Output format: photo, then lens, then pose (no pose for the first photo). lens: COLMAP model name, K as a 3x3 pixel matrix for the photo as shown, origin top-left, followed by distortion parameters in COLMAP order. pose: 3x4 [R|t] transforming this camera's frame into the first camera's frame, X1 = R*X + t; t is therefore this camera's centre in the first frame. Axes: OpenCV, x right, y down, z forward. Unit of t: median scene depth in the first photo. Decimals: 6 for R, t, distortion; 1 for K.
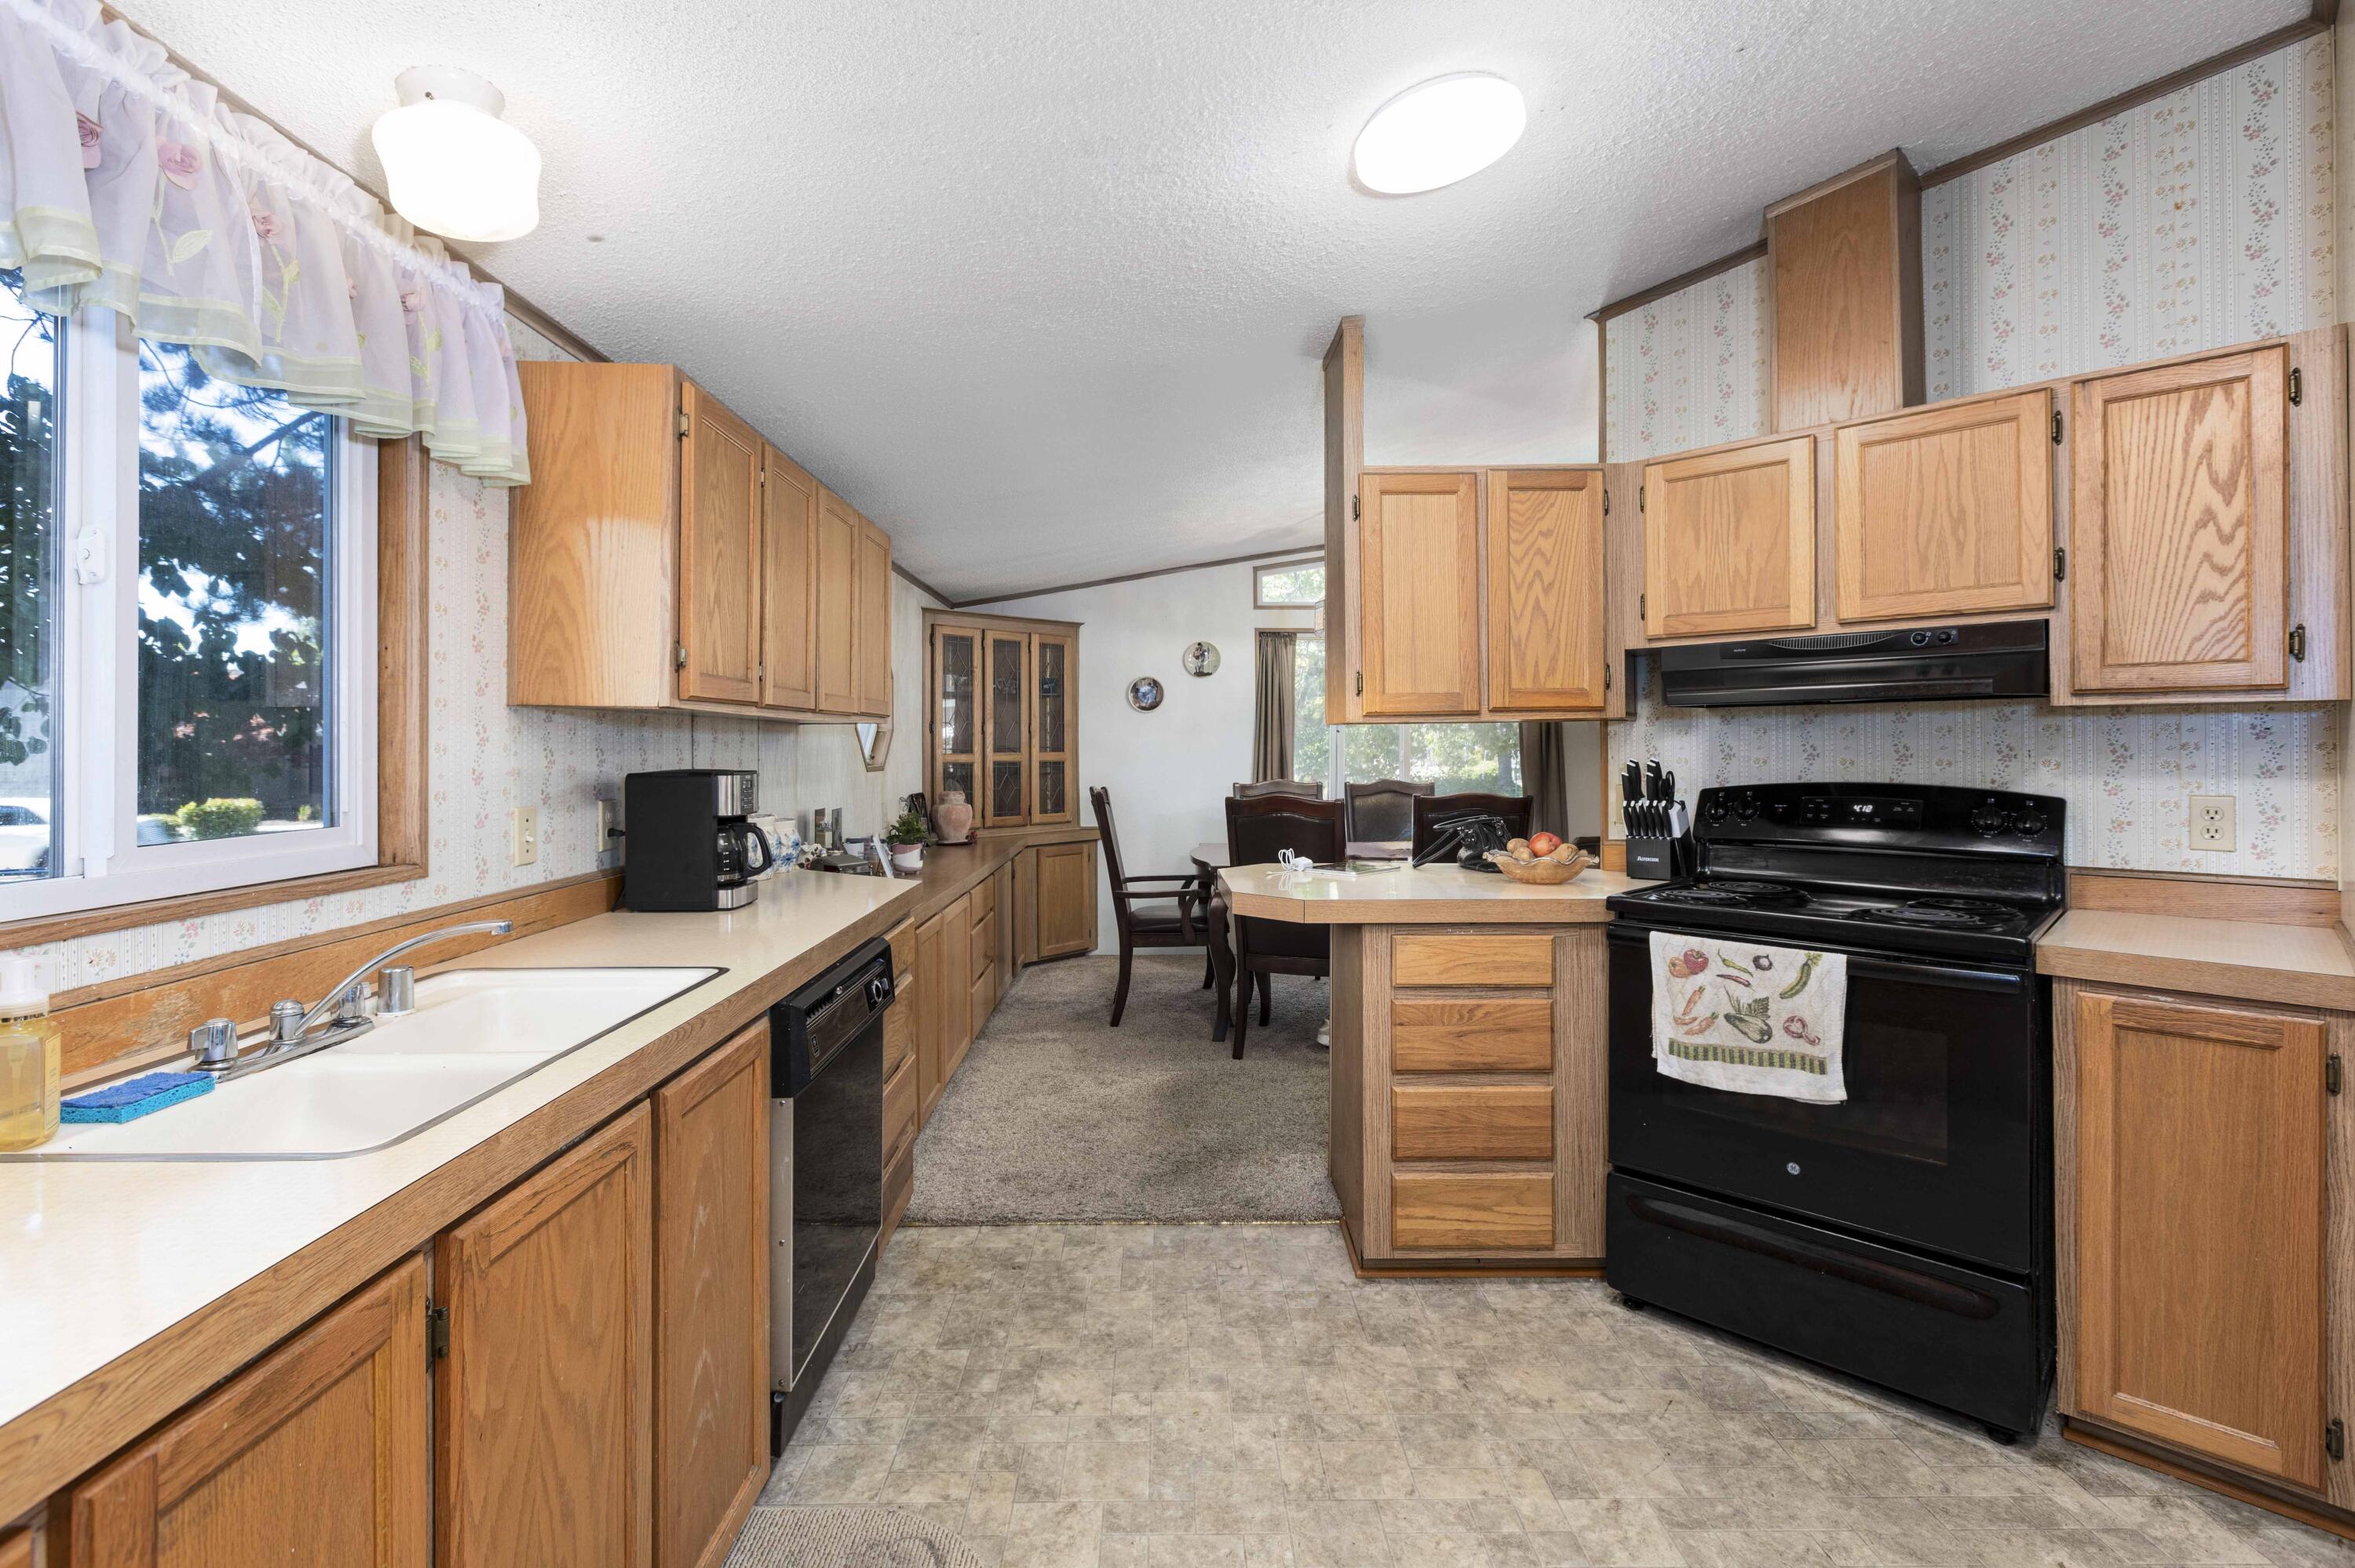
lens RADIAL K [[1049.2, 0, 1214.7], [0, 1049.2, 736.7], [0, 0, 1]] dist [-0.000140, 0.000388]
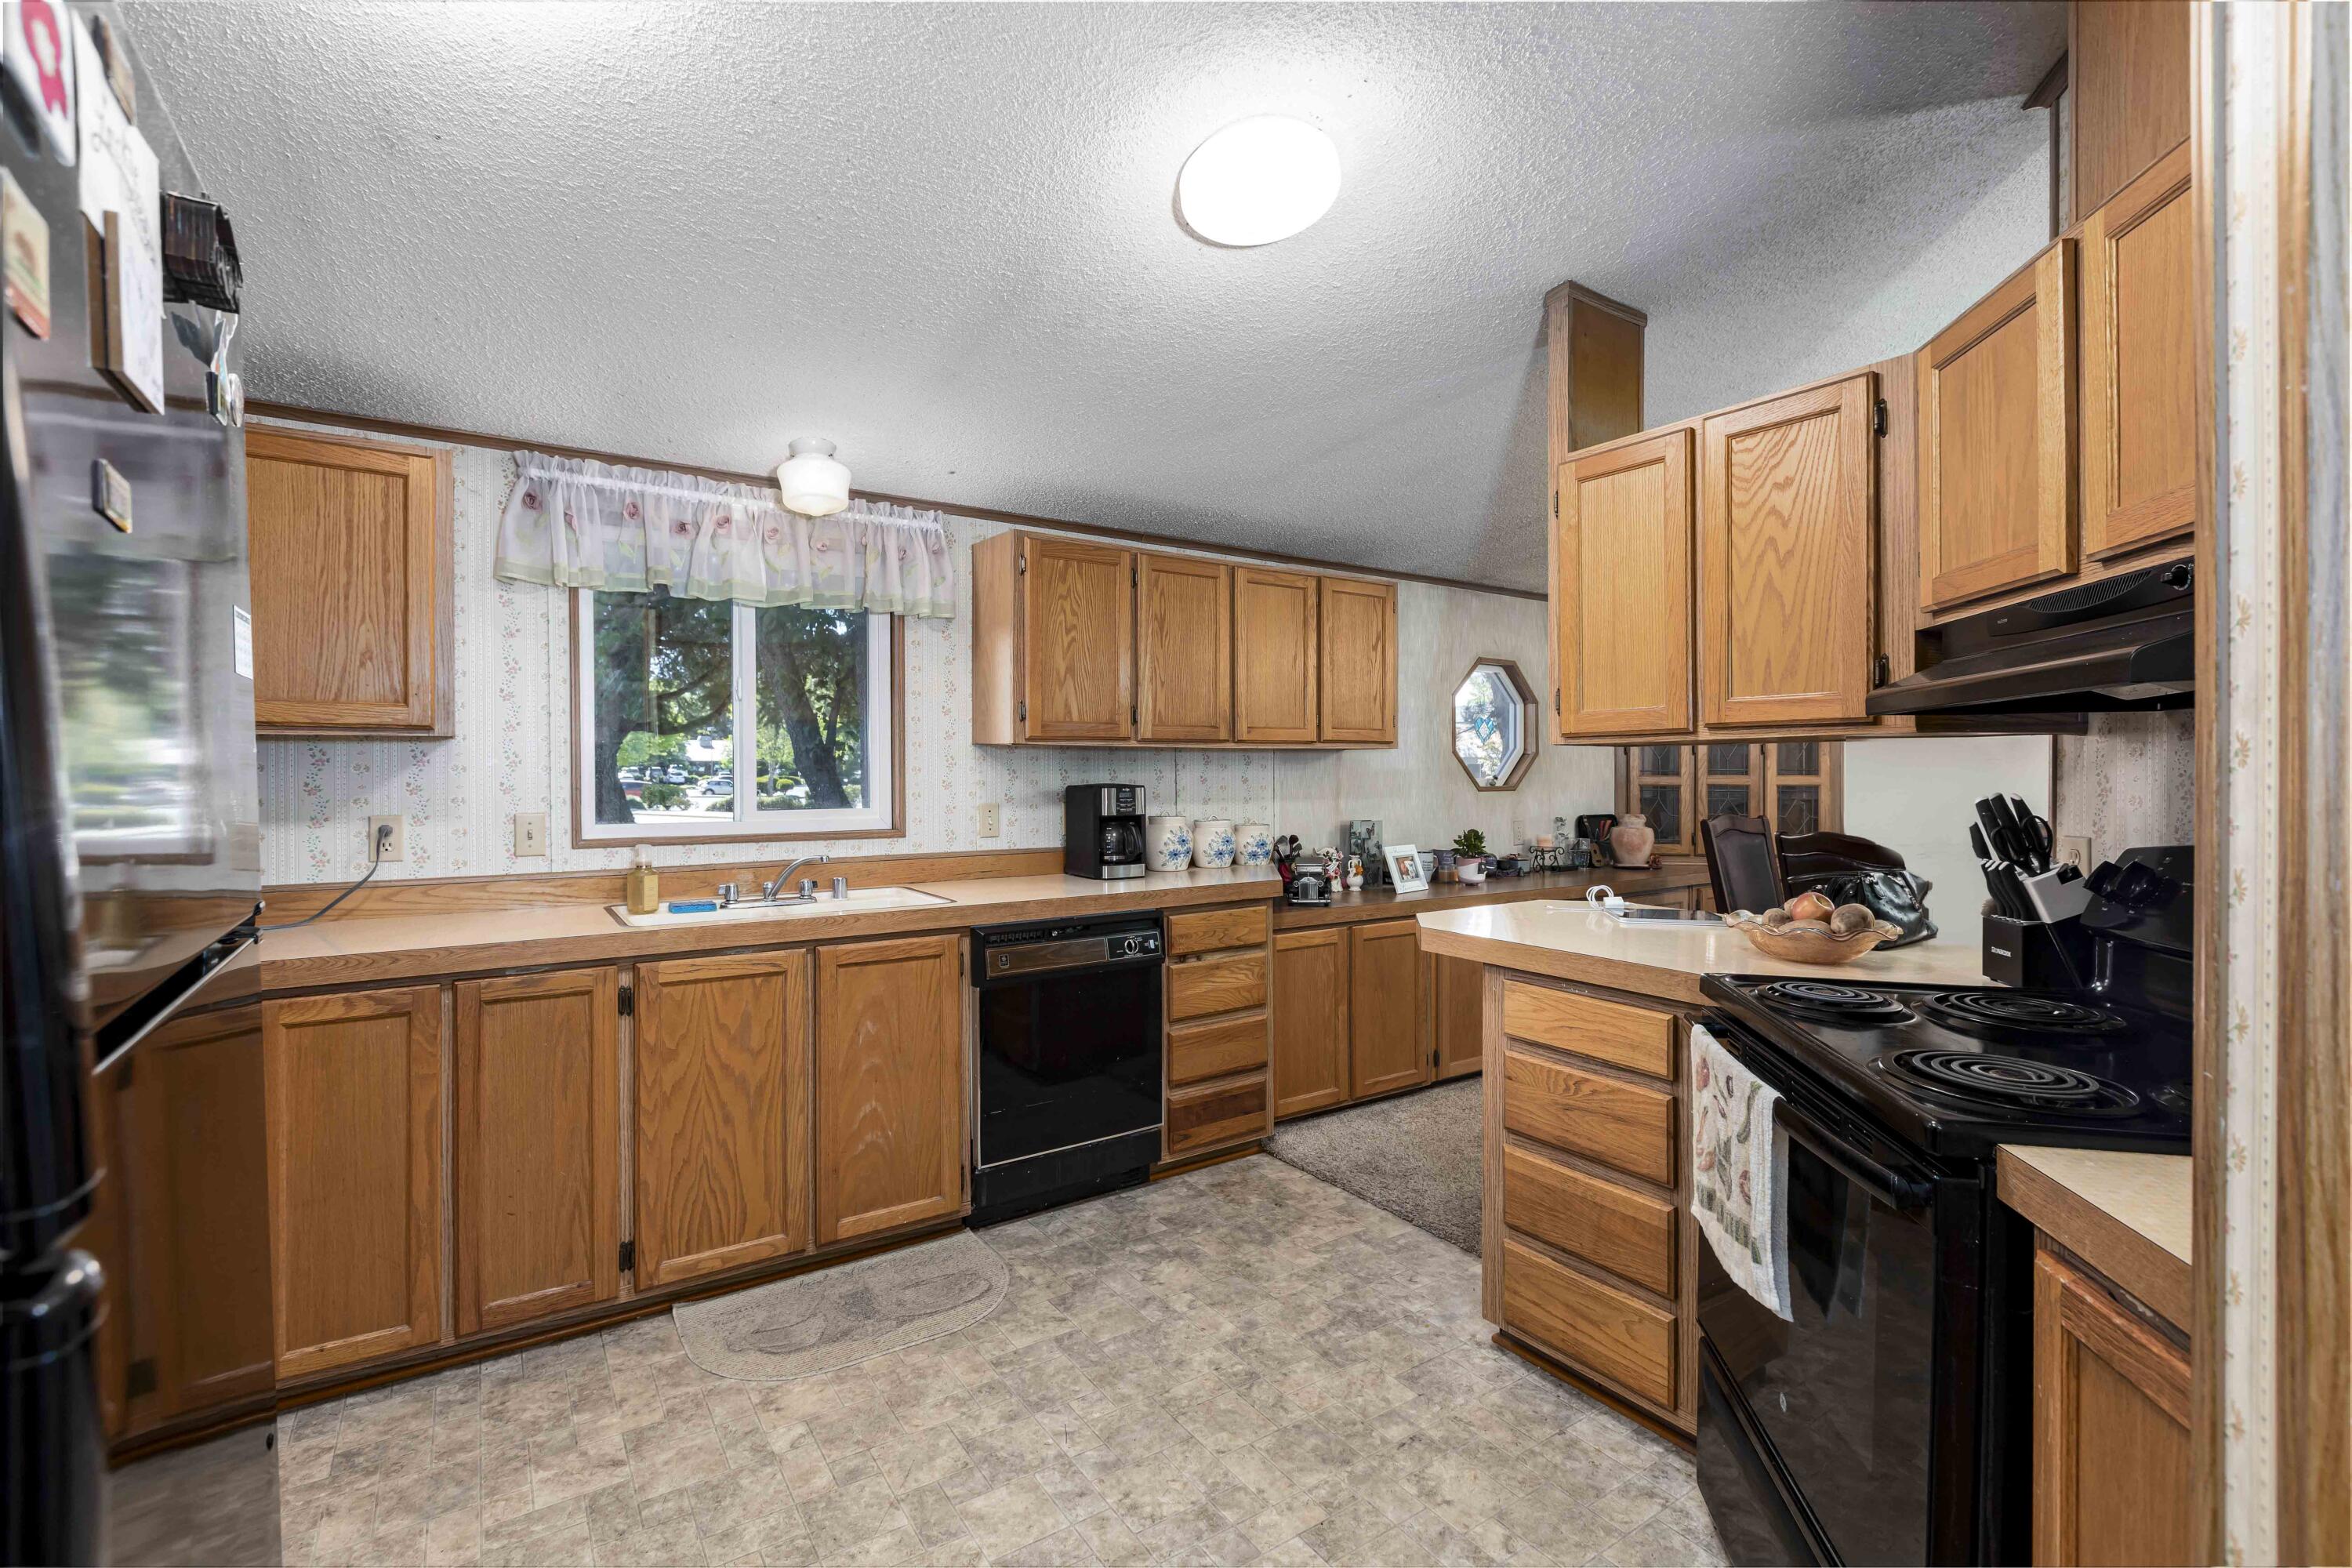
lens RADIAL K [[1048.0, 0, 1193.6], [0, 1048.0, 775.2], [0, 0, 1]] dist [-0.000140, 0.000388]
pose [[0.554356, 0.011196, -0.832204, 0.777599], [0.004207, 0.999859, 0.016254, -0.004270], [0.832269, -0.012512, 0.554231, 0.272571]]
